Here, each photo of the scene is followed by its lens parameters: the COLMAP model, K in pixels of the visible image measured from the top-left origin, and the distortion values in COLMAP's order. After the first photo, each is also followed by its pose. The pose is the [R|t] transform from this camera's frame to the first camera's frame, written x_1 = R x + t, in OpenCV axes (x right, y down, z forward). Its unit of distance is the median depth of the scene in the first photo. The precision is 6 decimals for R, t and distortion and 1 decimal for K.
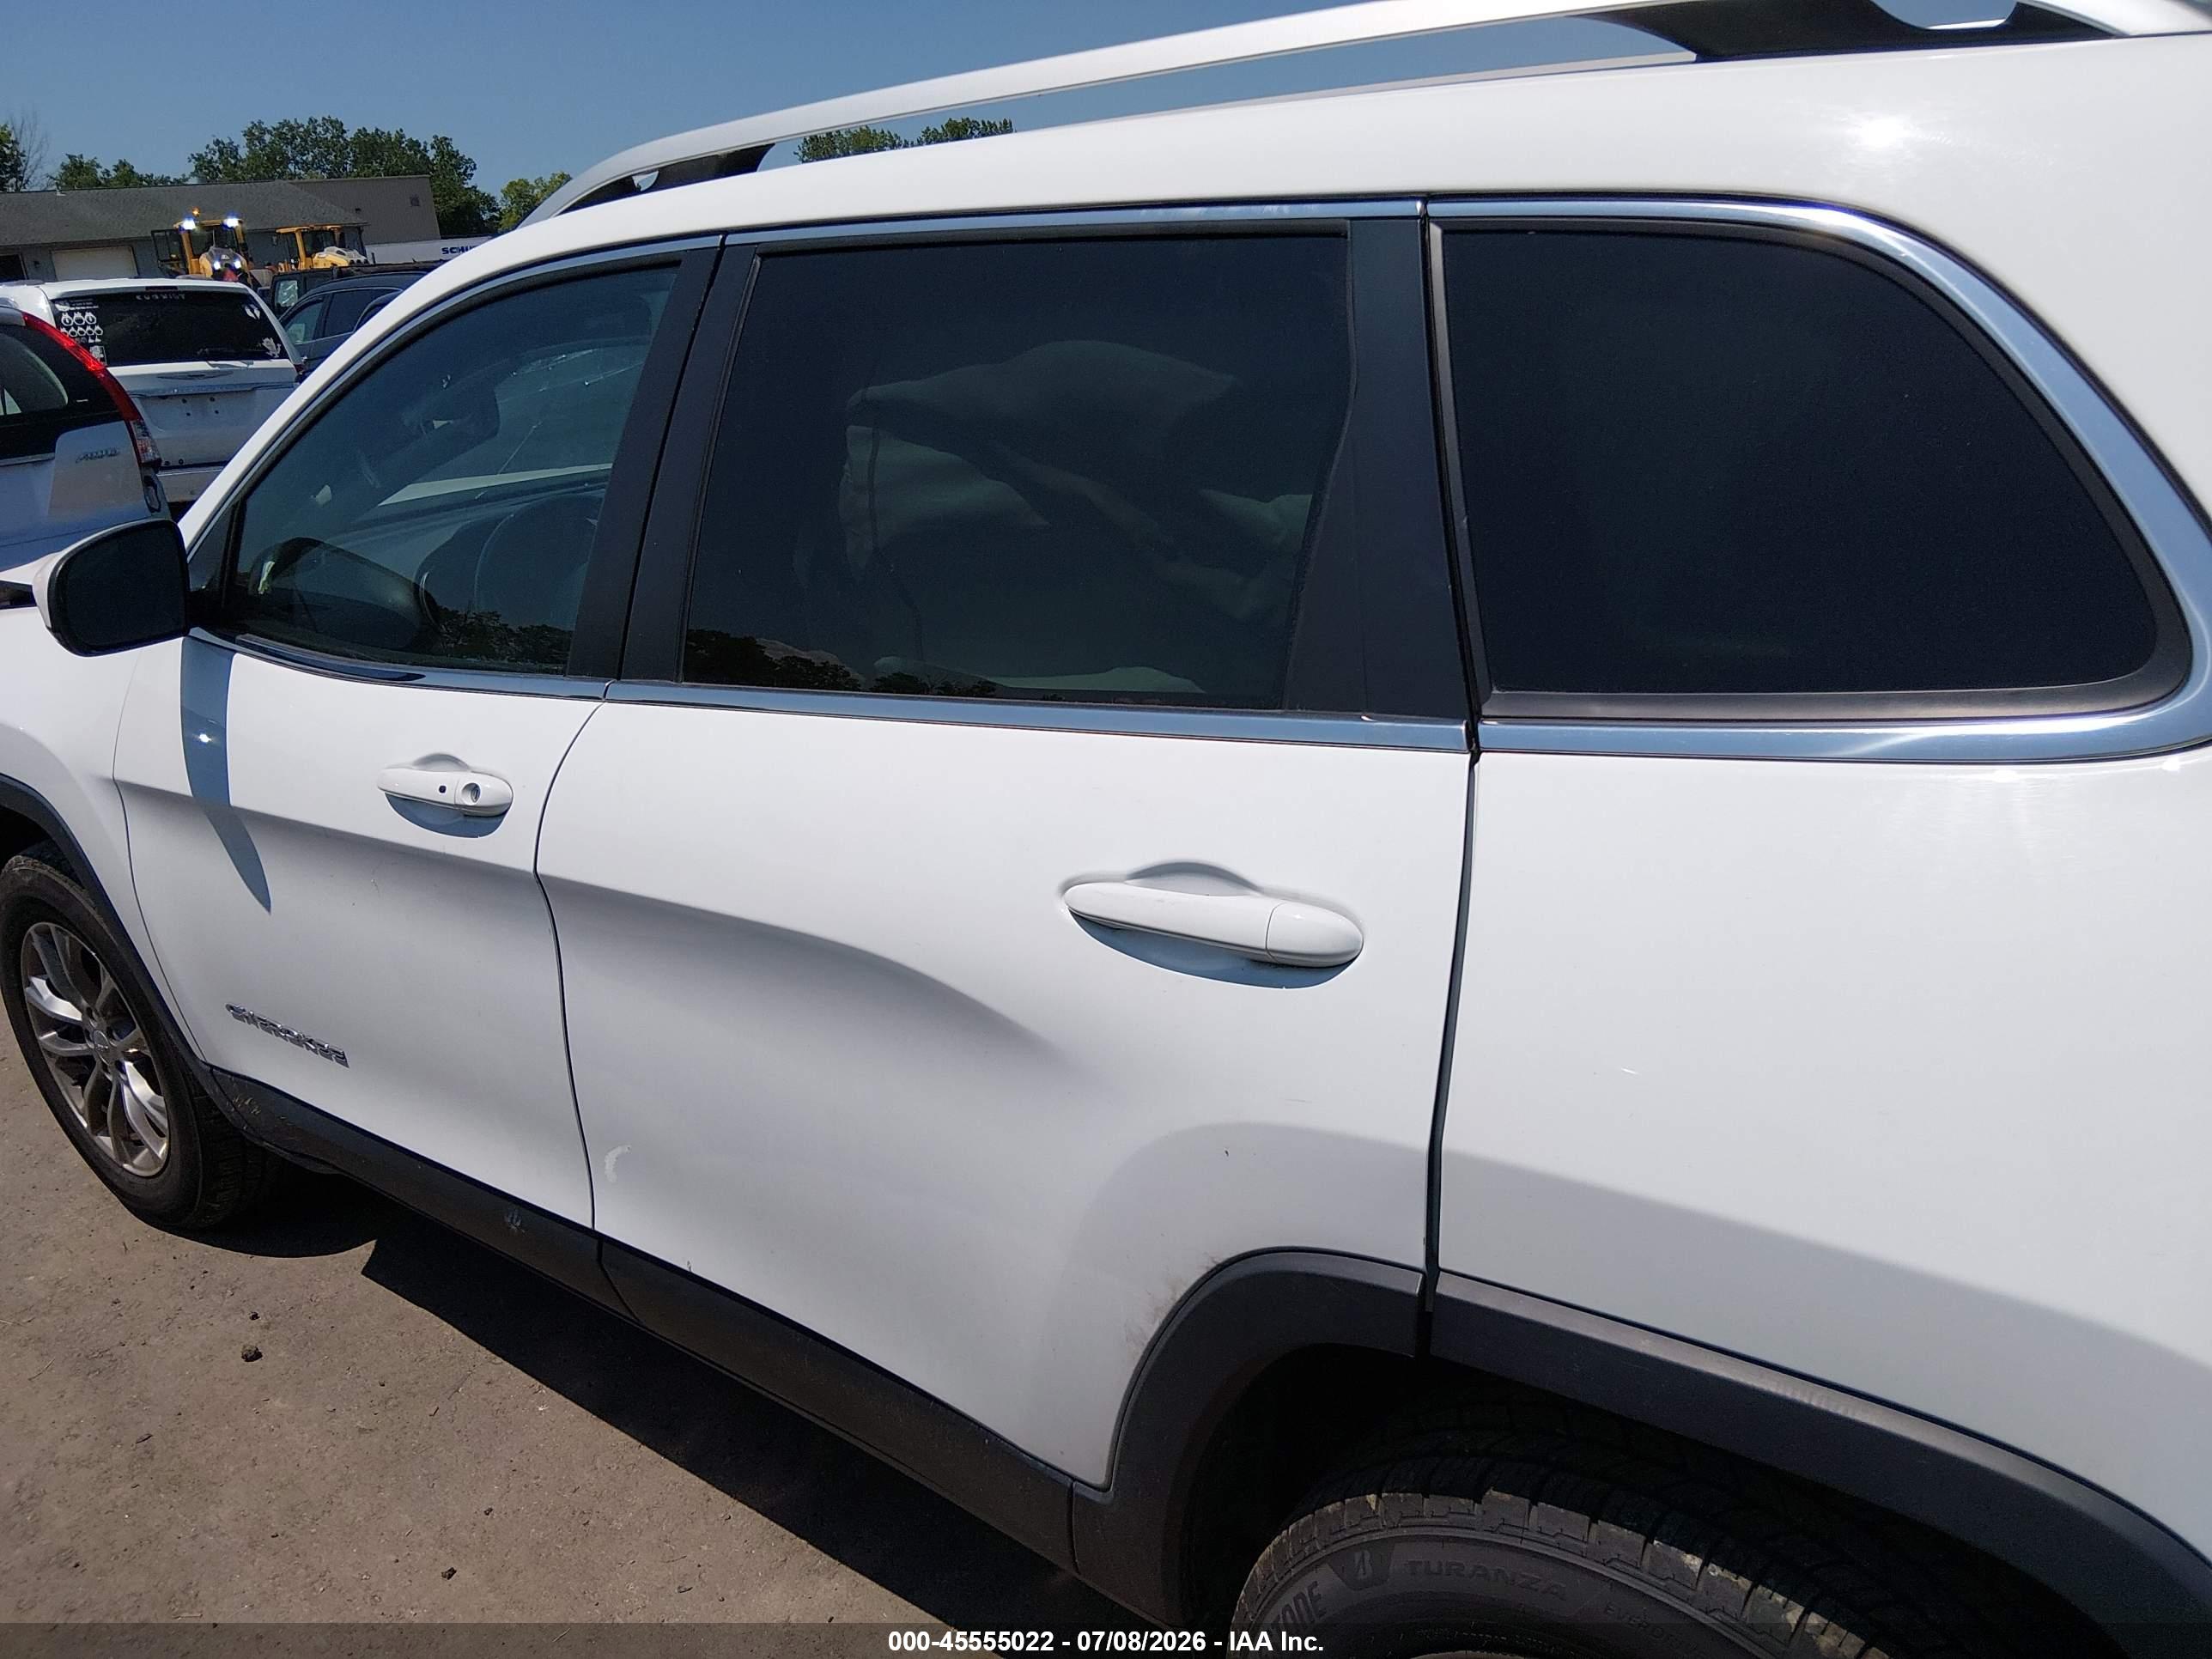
lens RADIAL K [[1685.1, 0, 1091.7], [0, 1685.1, 831.7], [0, 0, 1]] dist [0.052011, -0.077106]
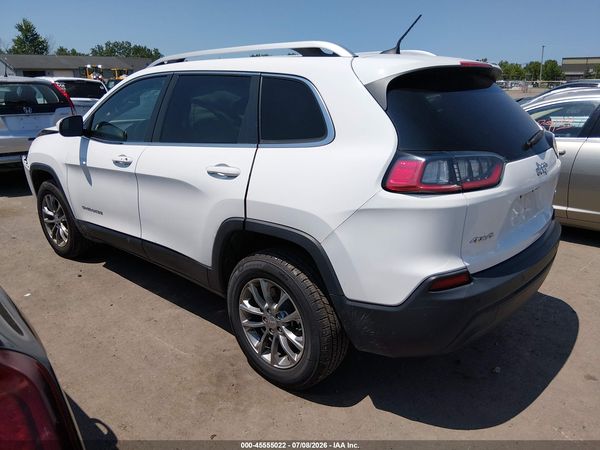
lens RADIAL K [[457.1, 0, 305.5], [0, 457.1, 225.0], [0, 0, 1]] dist [0.052011, -0.077106]
pose [[0.996663, 0.078627, -0.021936, 0.254341], [-0.079511, 0.995913, -0.042845, 0.178467], [0.018478, 0.044446, 0.998841, -0.482271]]
